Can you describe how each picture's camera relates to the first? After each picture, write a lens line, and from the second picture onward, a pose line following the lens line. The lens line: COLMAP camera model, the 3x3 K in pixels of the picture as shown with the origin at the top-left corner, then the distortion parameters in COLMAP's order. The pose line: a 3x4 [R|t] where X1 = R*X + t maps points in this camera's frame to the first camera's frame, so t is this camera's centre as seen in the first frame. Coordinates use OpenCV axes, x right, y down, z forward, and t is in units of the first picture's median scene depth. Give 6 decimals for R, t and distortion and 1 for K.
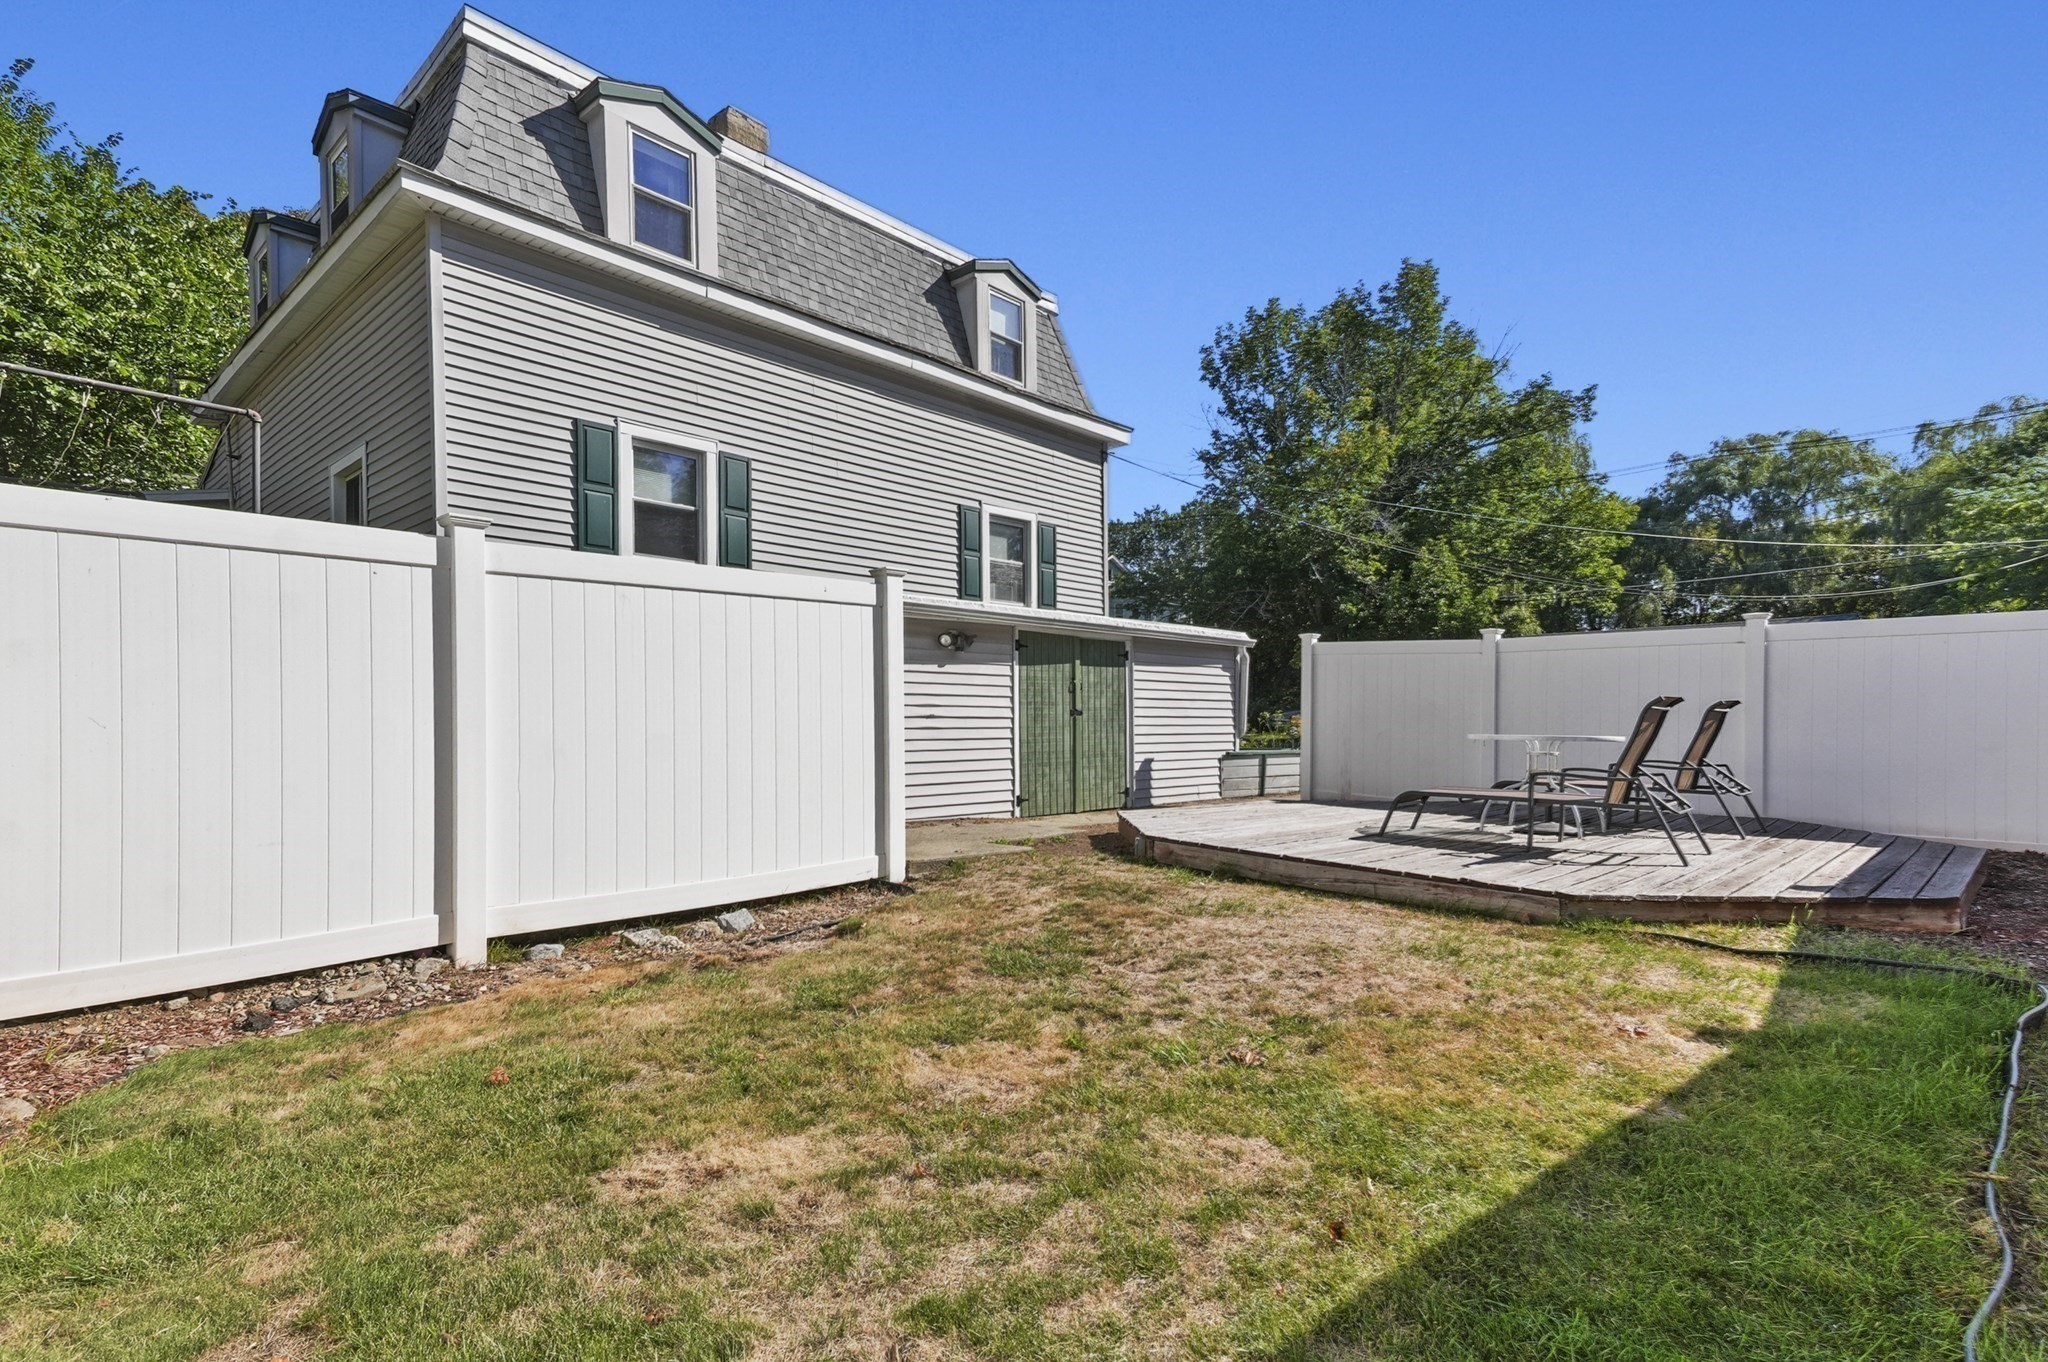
lens RADIAL K [[1007.5, 0, 1142.9], [0, 1007.5, 721.1], [0, 0, 1]] dist [0.034262, 0.001455]
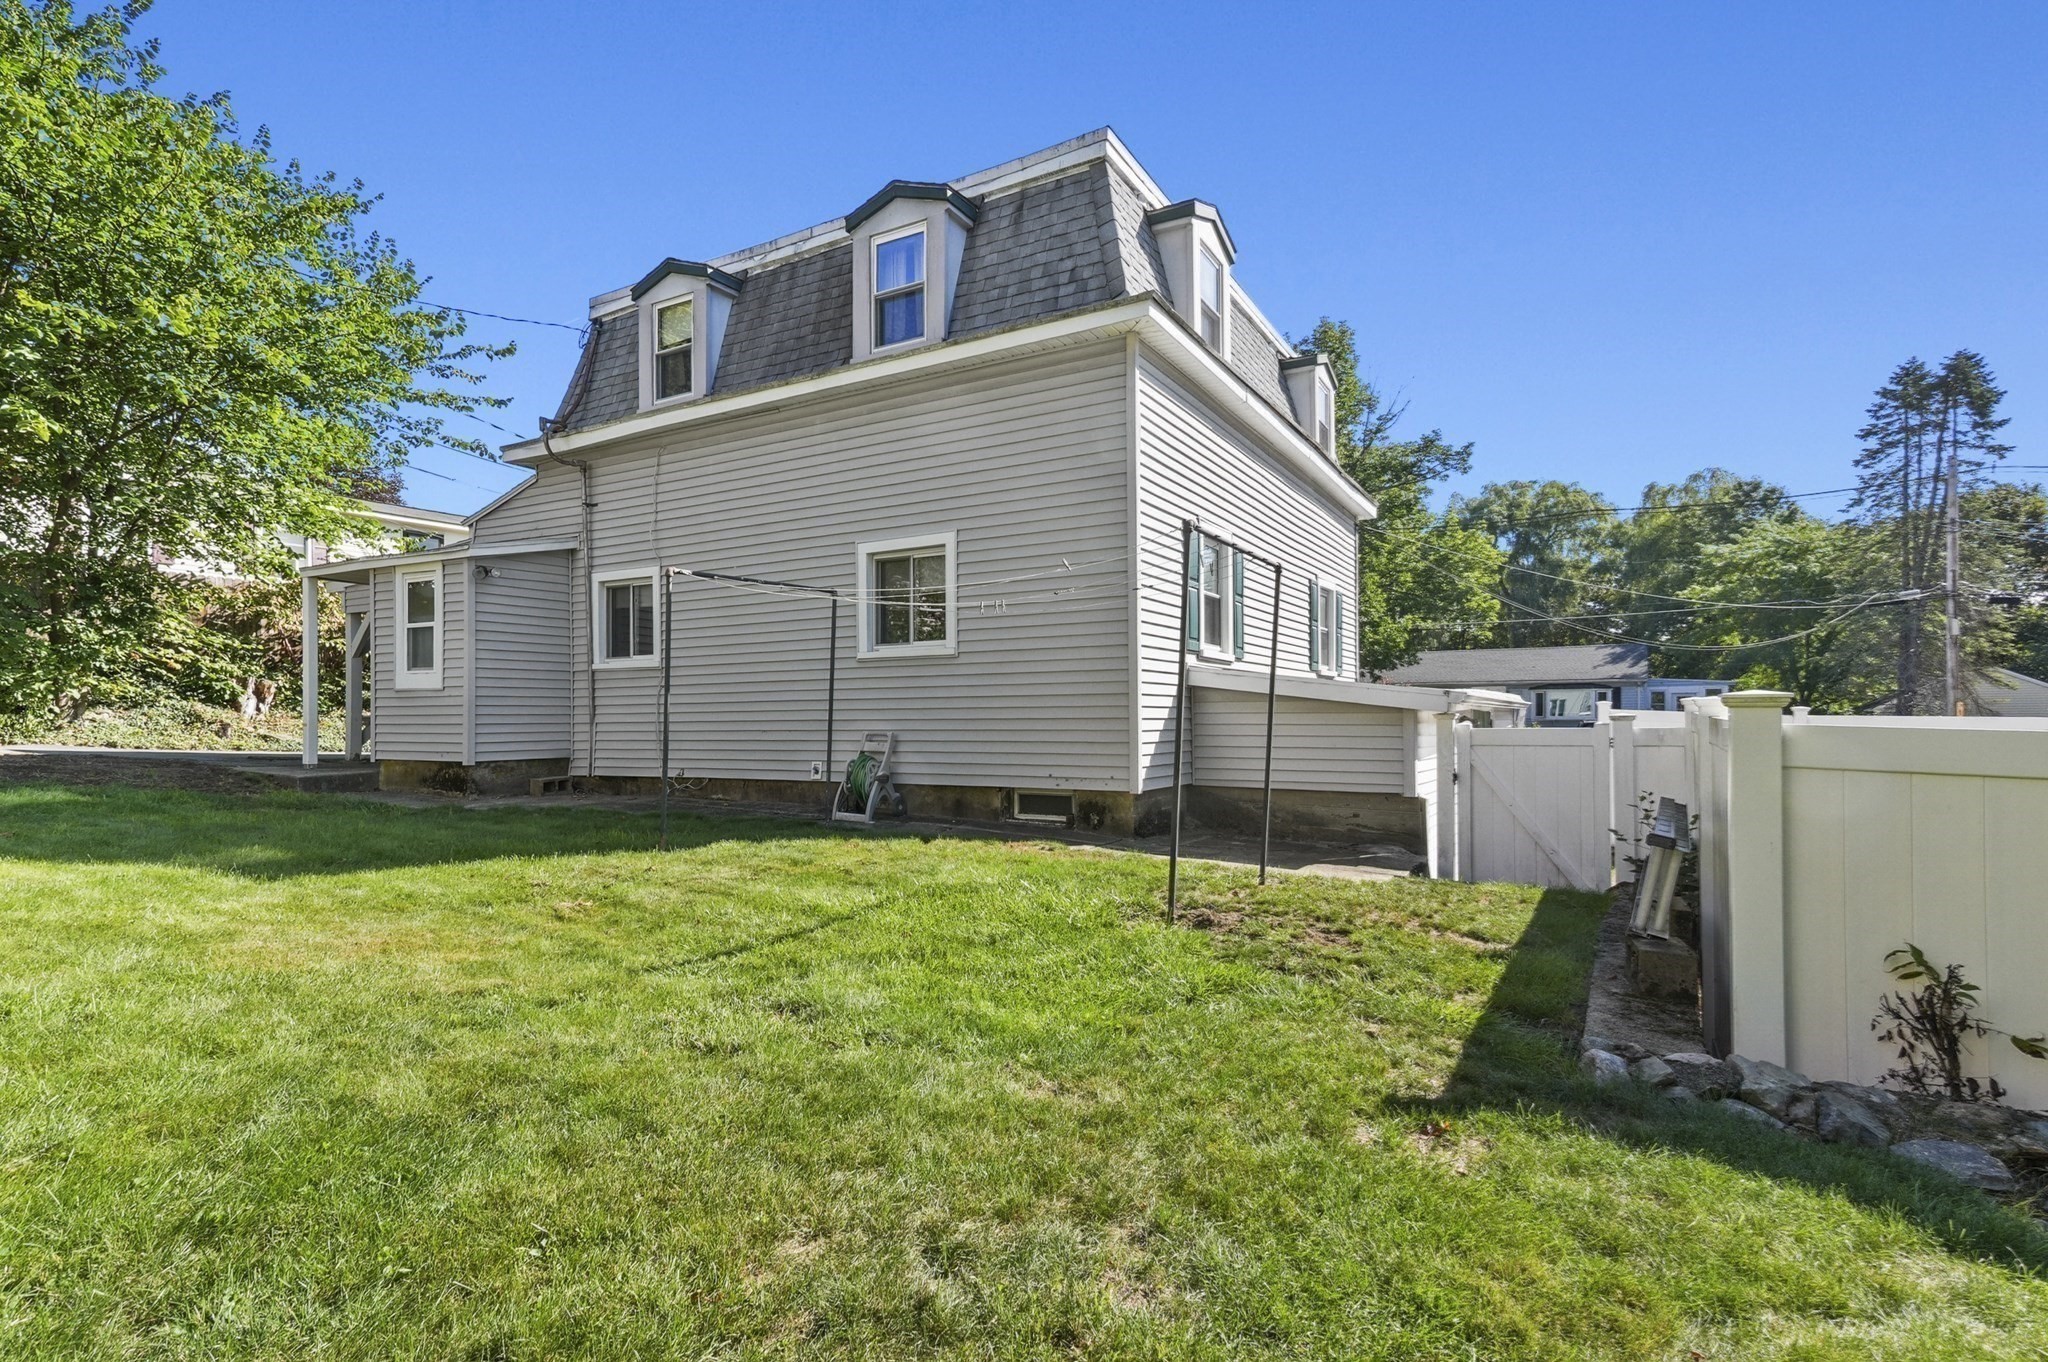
lens RADIAL K [[1007.5, 0, 1025.2], [0, 1007.5, 692.4], [0, 0, 1]] dist [0.034262, 0.001455]
pose [[0.966298, 0.004856, 0.257381, -0.297992], [-0.003959, 0.999984, -0.004002, -0.034281], [-0.257397, 0.002848, 0.966302, 0.011605]]
